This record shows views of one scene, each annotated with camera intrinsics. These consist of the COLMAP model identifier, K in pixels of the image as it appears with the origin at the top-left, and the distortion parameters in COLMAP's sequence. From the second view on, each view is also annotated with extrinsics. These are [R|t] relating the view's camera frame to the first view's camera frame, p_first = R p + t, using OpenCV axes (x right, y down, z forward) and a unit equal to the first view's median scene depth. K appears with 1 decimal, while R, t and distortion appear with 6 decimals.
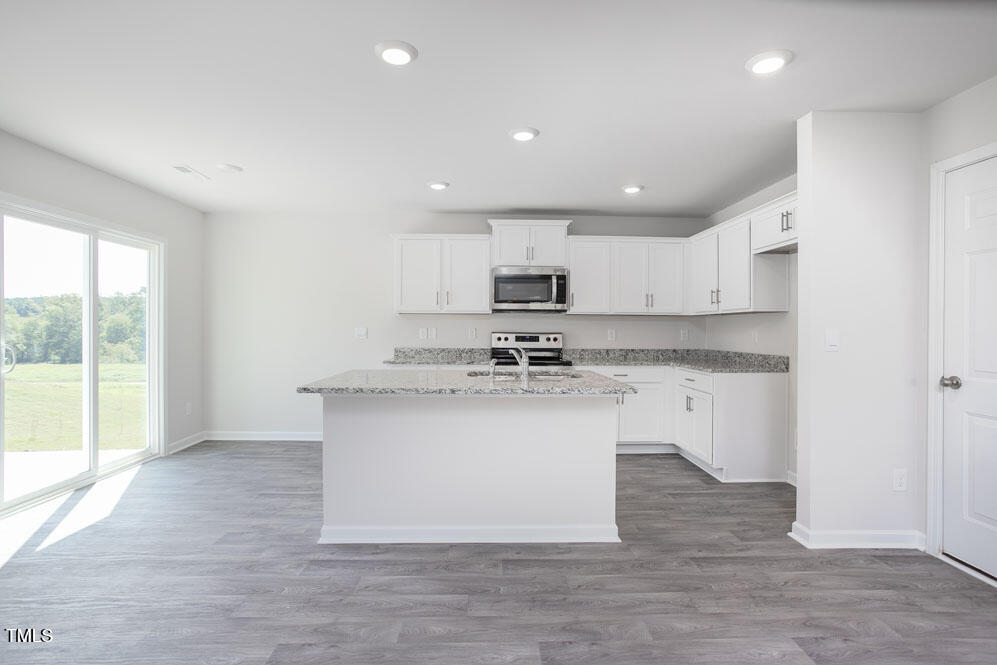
lens RADIAL K [[495.4, 0, 492.3], [0, 495.4, 333.3], [0, 0, 1]] dist [-0.041701, 0.020588]
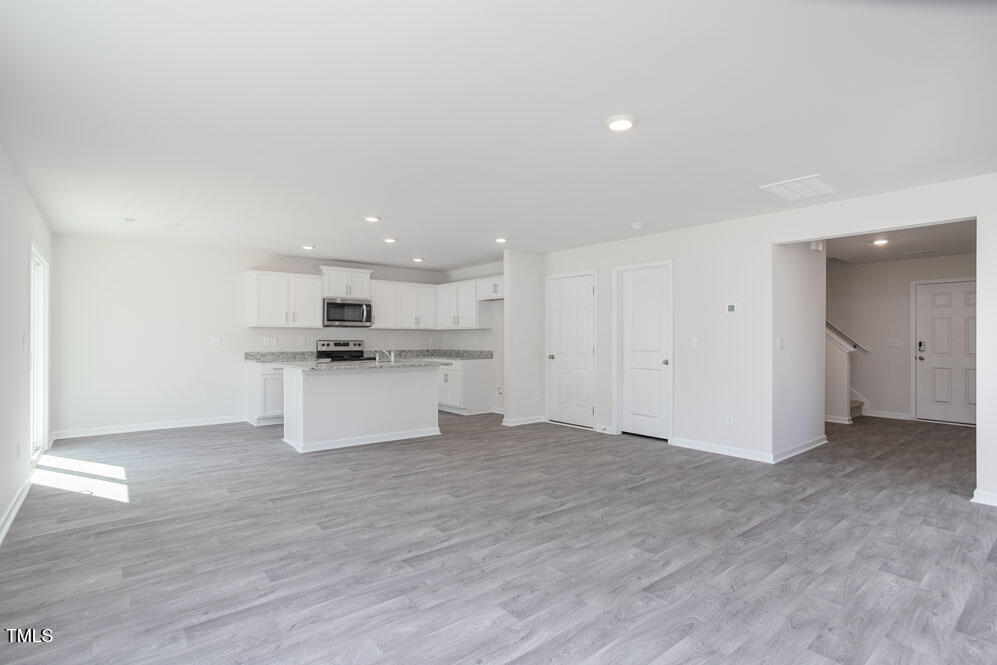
lens RADIAL K [[495.4, 0, 511.3], [0, 495.4, 326.5], [0, 0, 1]] dist [-0.041701, 0.020588]
pose [[0.776535, 0.009797, 0.629998, -0.508594], [0.009237, 0.999595, -0.026931, 0.001607], [-0.630007, 0.026732, 0.776129, -0.527918]]
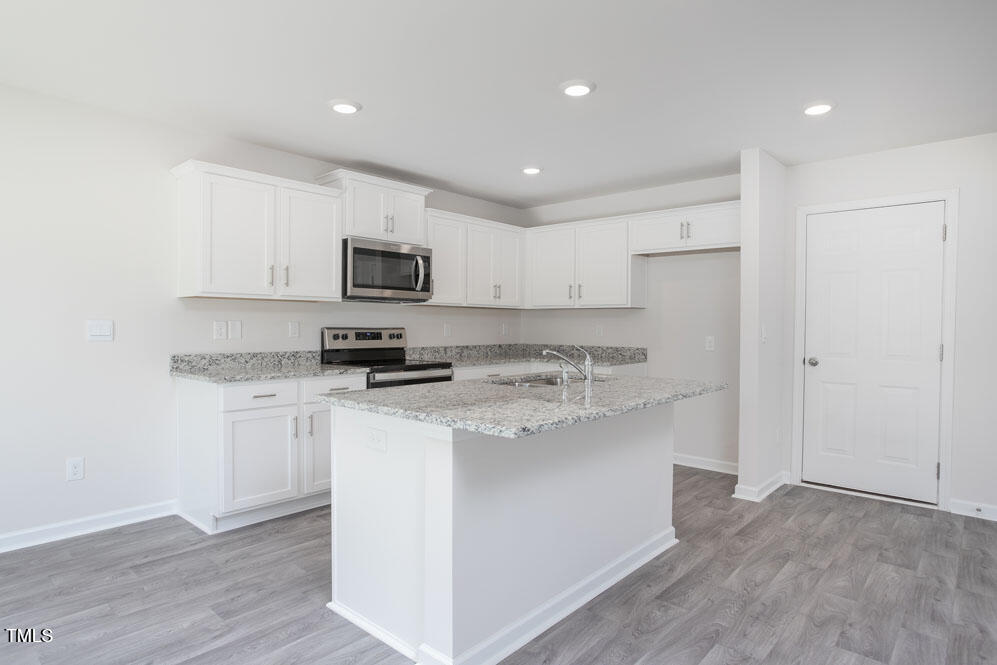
lens RADIAL K [[558.8, 0, 512.8], [0, 558.8, 337.1], [0, 0, 1]] dist [-0.027702, 0.014963]
pose [[0.667183, -0.018376, 0.744667, -0.444695], [0.002857, 0.999751, 0.022111, -0.005781], [-0.744888, -0.012625, 0.667070, 0.289537]]
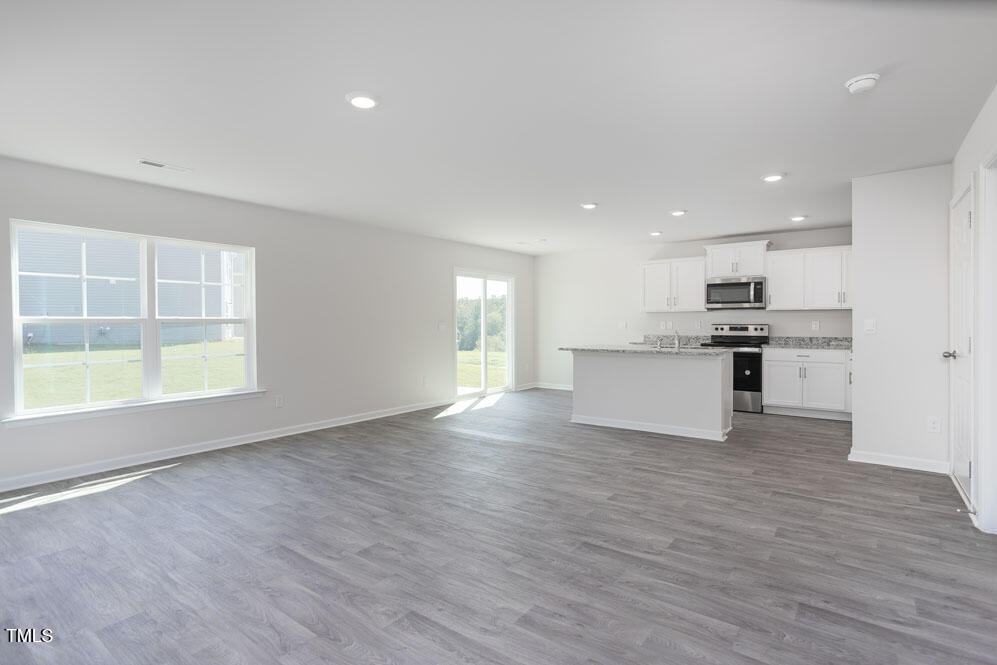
lens RADIAL K [[495.4, 0, 488.9], [0, 495.4, 338.4], [0, 0, 1]] dist [-0.041701, 0.020588]
pose [[0.787254, 0.009994, -0.616547, 0.385960], [0.003212, 0.999789, 0.020307, 0.008140], [0.616620, -0.017967, 0.787056, -0.510686]]
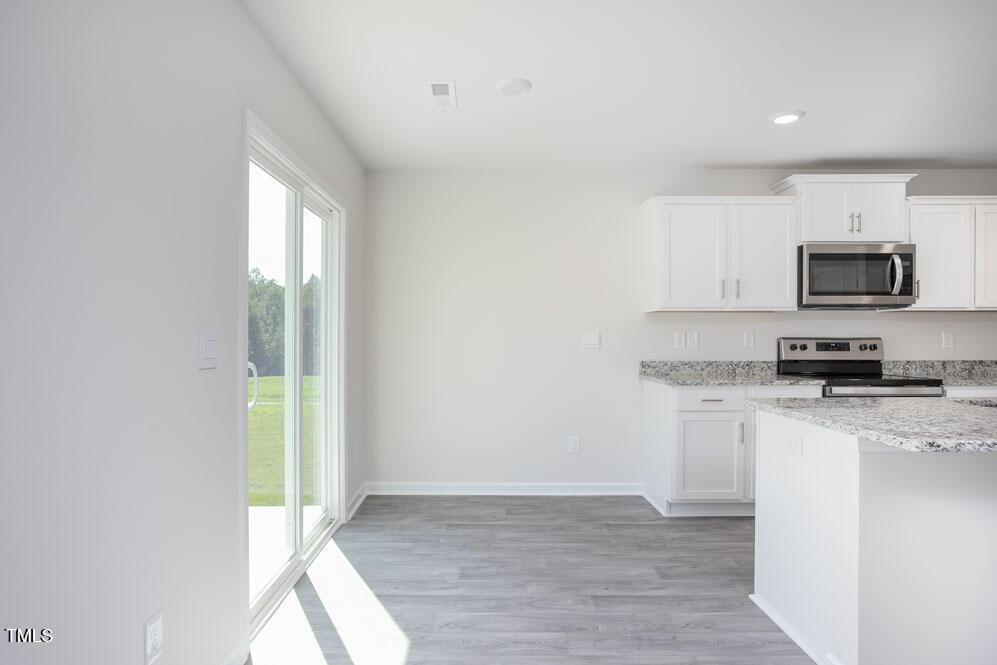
lens RADIAL K [[598.2, 0, 469.5], [0, 598.2, 340.1], [0, 0, 1]] dist [-0.038811, 0.011729]
pose [[0.999290, -0.007103, -0.036988, -0.435789], [0.007151, 0.999974, 0.001162, -0.003166], [0.036979, -0.001426, 0.999315, 0.166698]]
